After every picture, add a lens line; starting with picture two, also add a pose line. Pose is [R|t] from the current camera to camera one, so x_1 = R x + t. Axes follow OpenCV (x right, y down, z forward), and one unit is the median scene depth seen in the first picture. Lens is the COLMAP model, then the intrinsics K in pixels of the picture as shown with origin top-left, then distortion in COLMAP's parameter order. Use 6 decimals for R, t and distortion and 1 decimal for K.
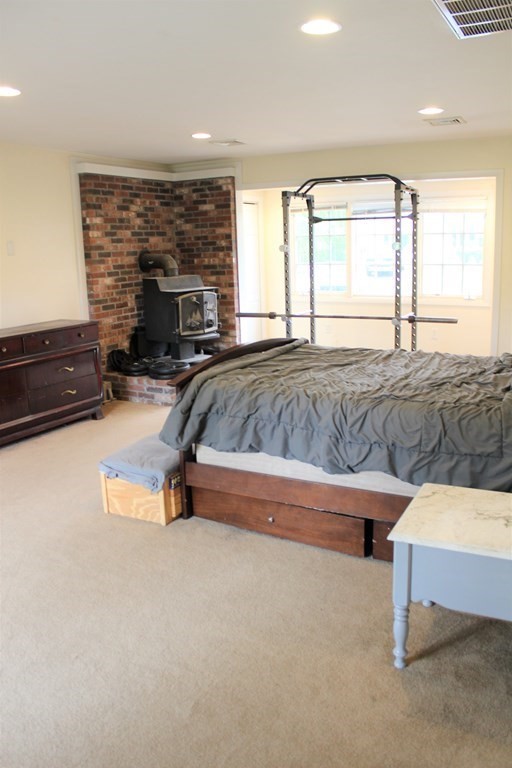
lens RADIAL K [[640.7, 0, 256.6], [0, 640.7, 380.6], [0, 0, 1]] dist [-0.162346, 0.126120]
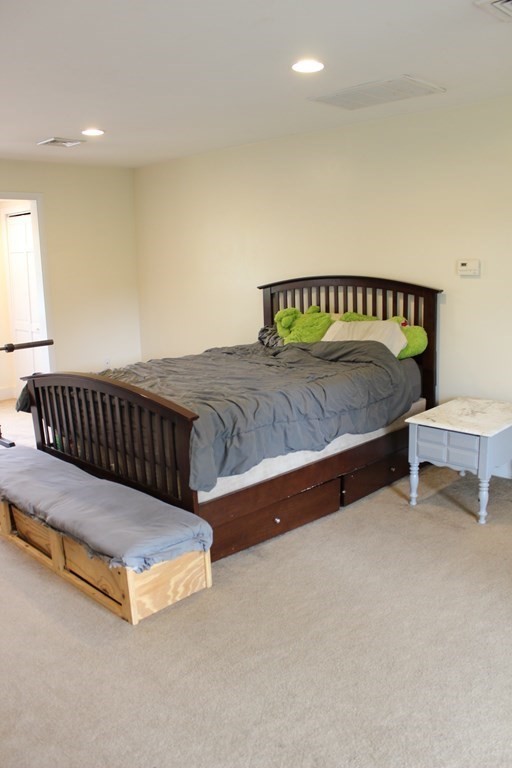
lens RADIAL K [[640.7, 0, 240.2], [0, 640.7, 375.4], [0, 0, 1]] dist [-0.162346, 0.126120]
pose [[0.297568, -0.152001, 0.942523, -0.848014], [0.223137, 0.970973, 0.086142, -0.101170], [-0.928258, 0.184679, 0.322848, 0.624617]]
